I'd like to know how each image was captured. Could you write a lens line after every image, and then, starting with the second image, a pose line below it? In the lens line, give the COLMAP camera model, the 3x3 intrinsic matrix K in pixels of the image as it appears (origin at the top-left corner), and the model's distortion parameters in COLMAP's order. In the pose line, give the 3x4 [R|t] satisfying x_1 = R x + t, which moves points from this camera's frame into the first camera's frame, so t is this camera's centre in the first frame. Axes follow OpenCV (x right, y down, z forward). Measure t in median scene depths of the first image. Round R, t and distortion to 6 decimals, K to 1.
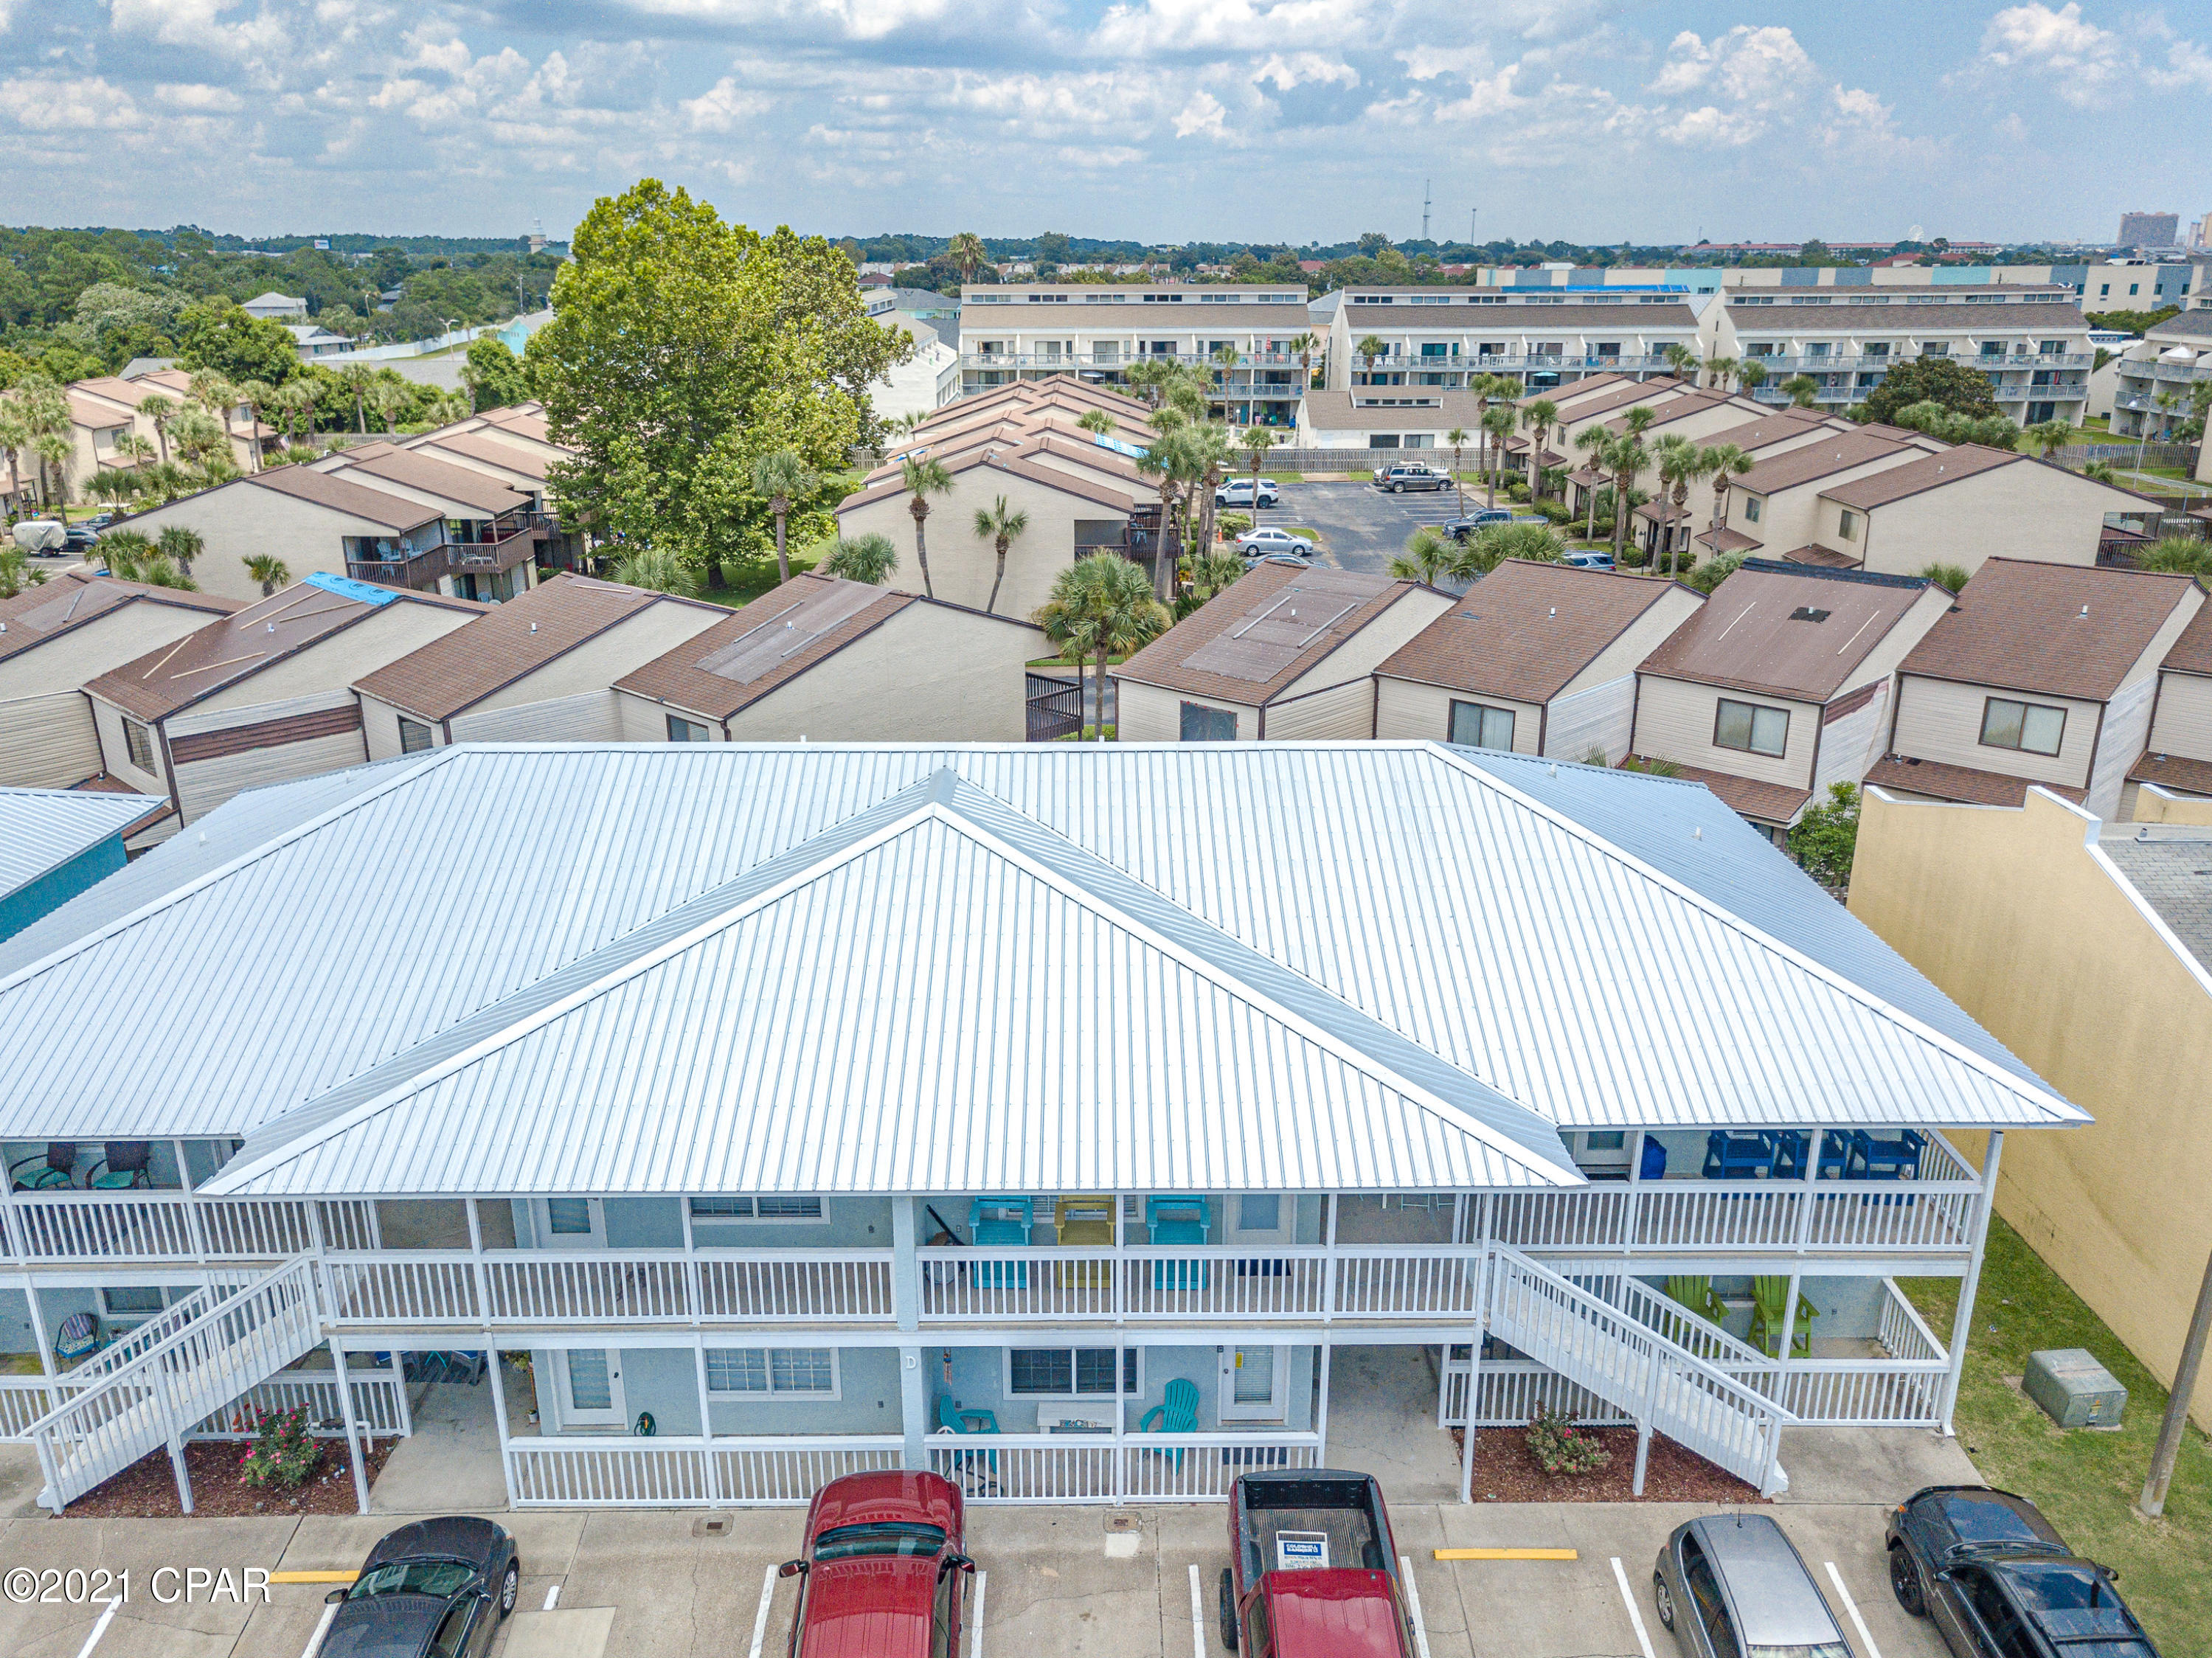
lens RADIAL K [[1681.6, 0, 1099.3], [0, 1681.6, 861.9], [0, 0, 1]] dist [0.025304, -0.005572]
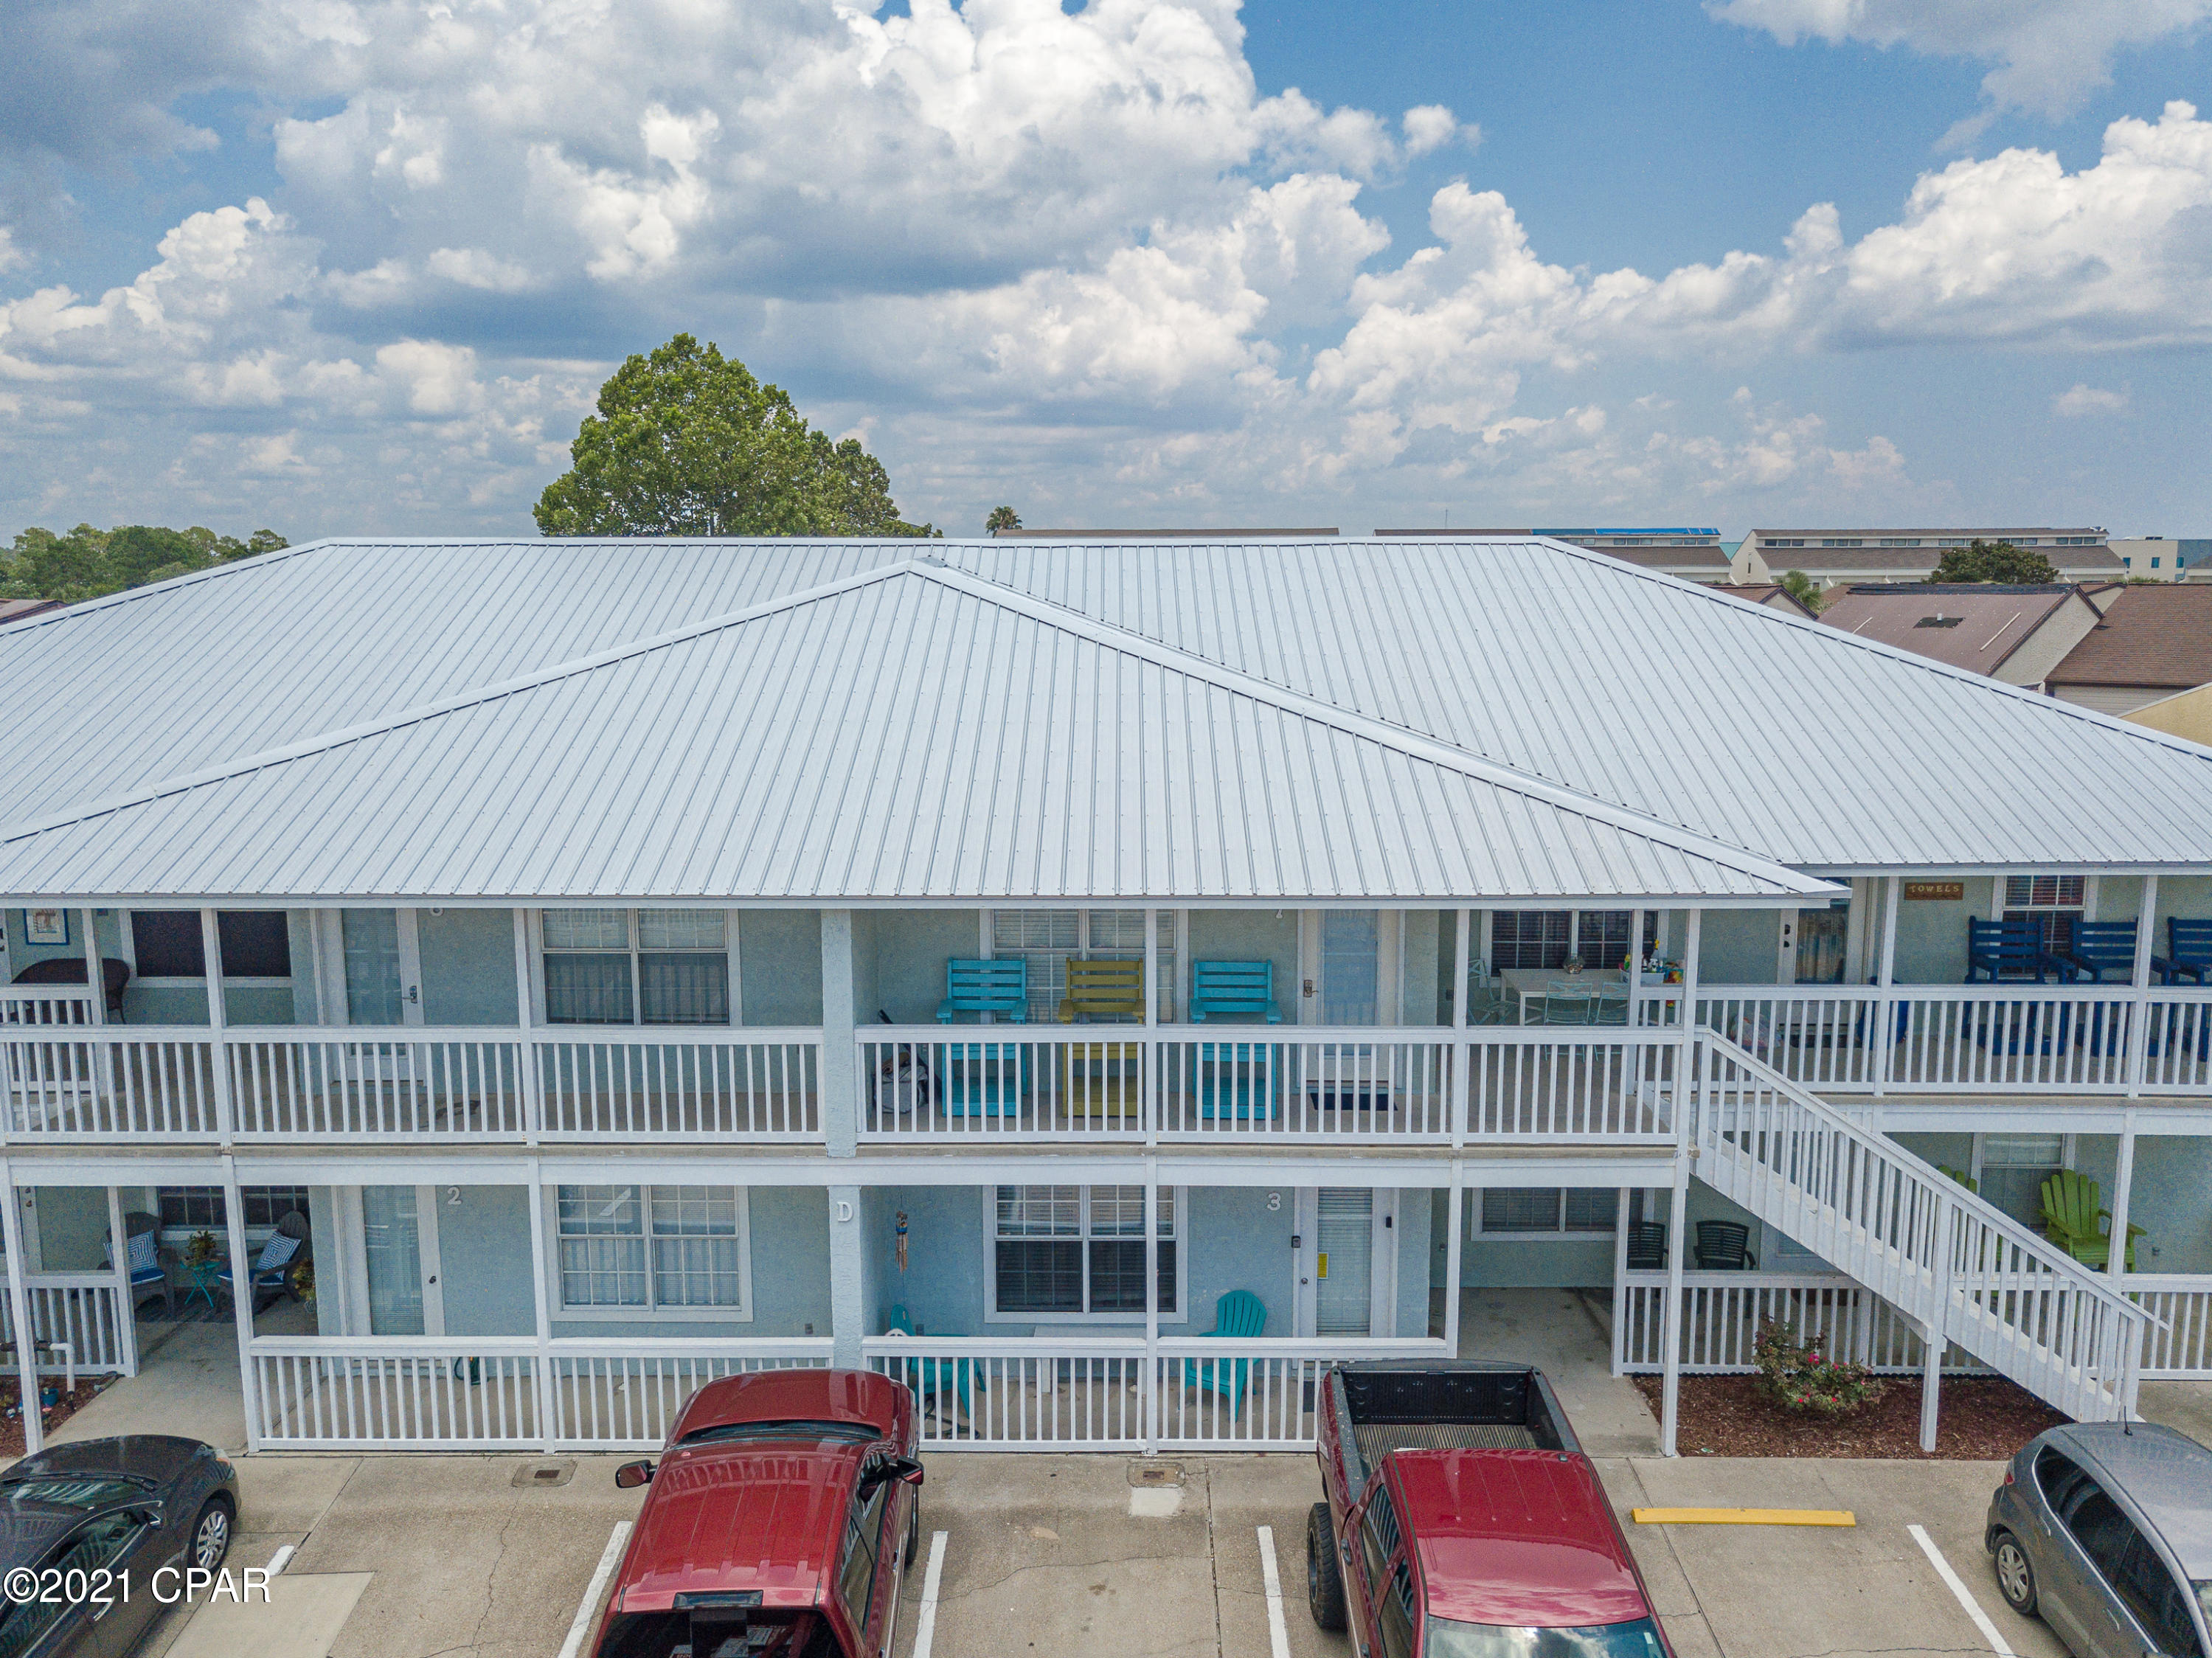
lens RADIAL K [[1695.6, 0, 1105.6], [0, 1695.6, 829.3], [0, 0, 1]] dist [0.031895, -0.002120]
pose [[0.999849, 0.001821, -0.017295, 0.005060], [-0.004969, 0.982959, -0.183756, 0.266628], [0.016666, 0.183815, 0.982820, 0.292905]]
